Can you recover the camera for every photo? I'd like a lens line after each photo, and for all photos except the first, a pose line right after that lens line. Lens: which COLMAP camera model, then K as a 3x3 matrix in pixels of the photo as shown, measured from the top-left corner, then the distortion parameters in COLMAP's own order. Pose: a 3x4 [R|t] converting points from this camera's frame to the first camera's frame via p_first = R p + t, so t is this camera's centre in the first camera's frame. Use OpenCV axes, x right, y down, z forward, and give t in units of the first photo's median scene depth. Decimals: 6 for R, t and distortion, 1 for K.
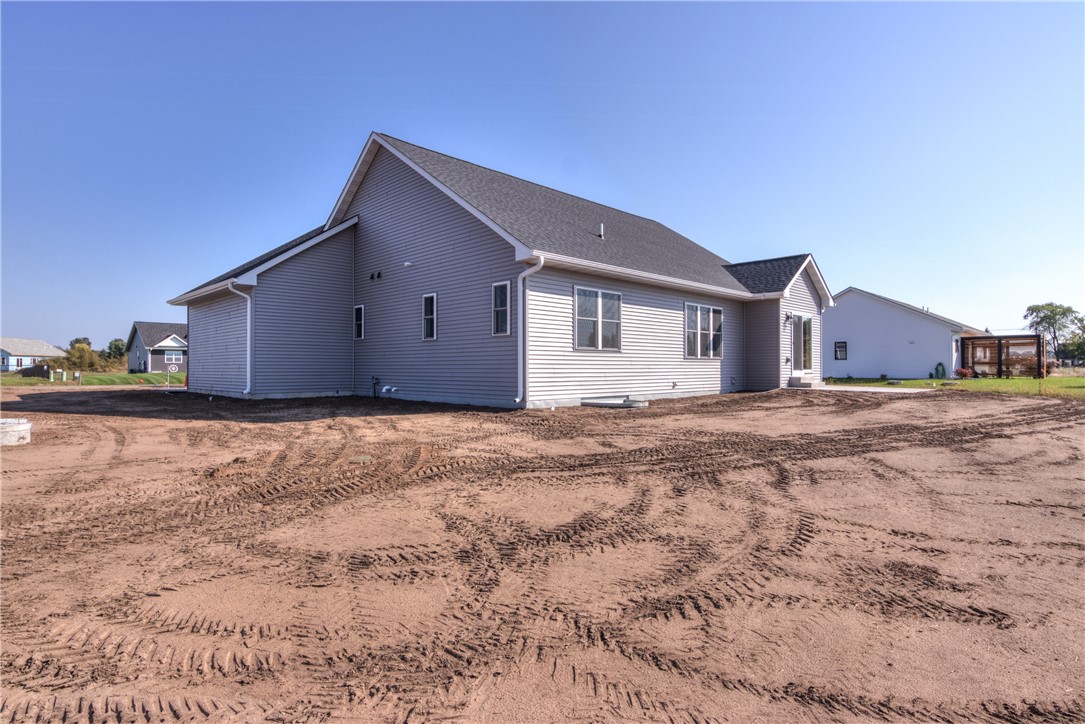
lens RADIAL K [[569.8, 0, 540.2], [0, 569.8, 366.6], [0, 0, 1]] dist [0.005747, 0.000279]
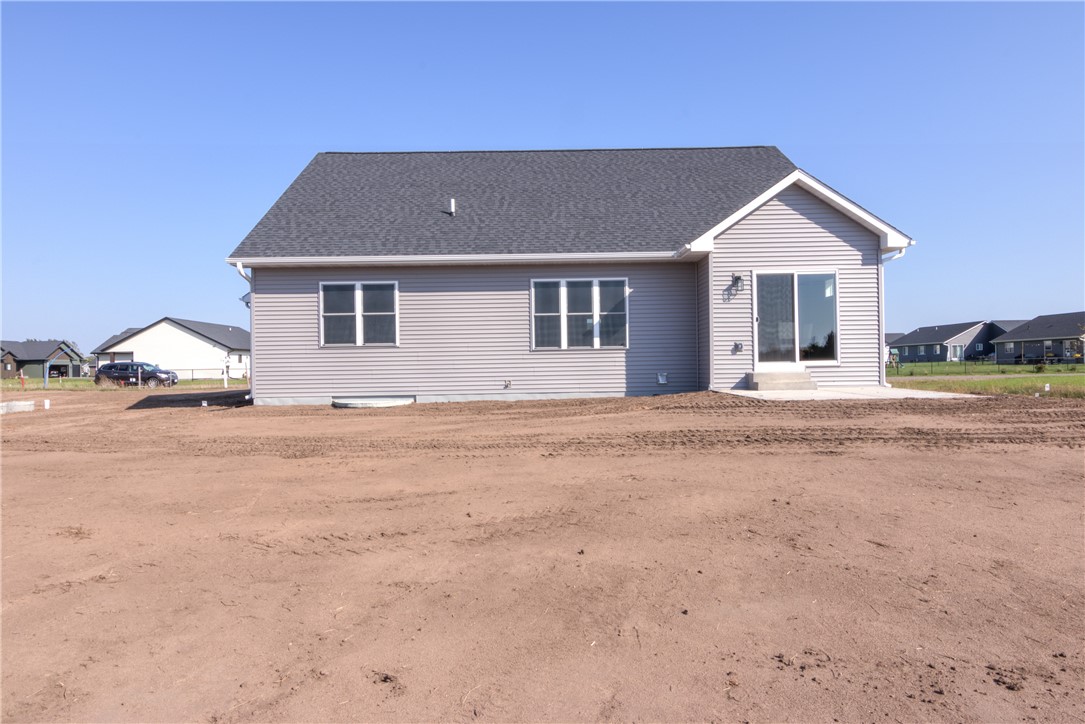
lens RADIAL K [[730.5, 0, 542.5], [0, 730.5, 357.9], [0, 0, 1]] dist [0.004222, -0.000564]
pose [[0.712343, -0.023081, -0.701452, 0.987545], [0.017502, 0.999732, -0.015122, 0.011801], [0.701613, -0.001504, 0.712557, 0.300030]]
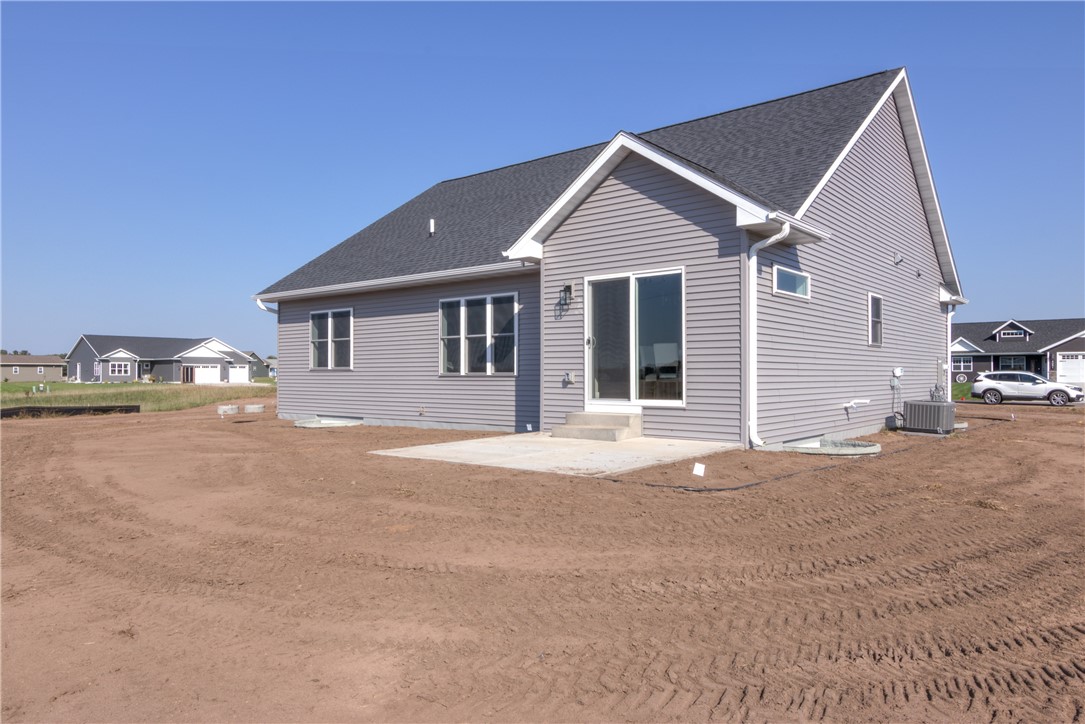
lens RADIAL K [[730.5, 0, 544.7], [0, 730.5, 366.9], [0, 0, 1]] dist [0.004222, -0.000564]
pose [[0.108791, -0.011137, -0.994002, 1.224477], [0.003471, 0.999935, -0.010823, -0.015460], [0.994059, -0.002273, 0.108822, 1.051105]]
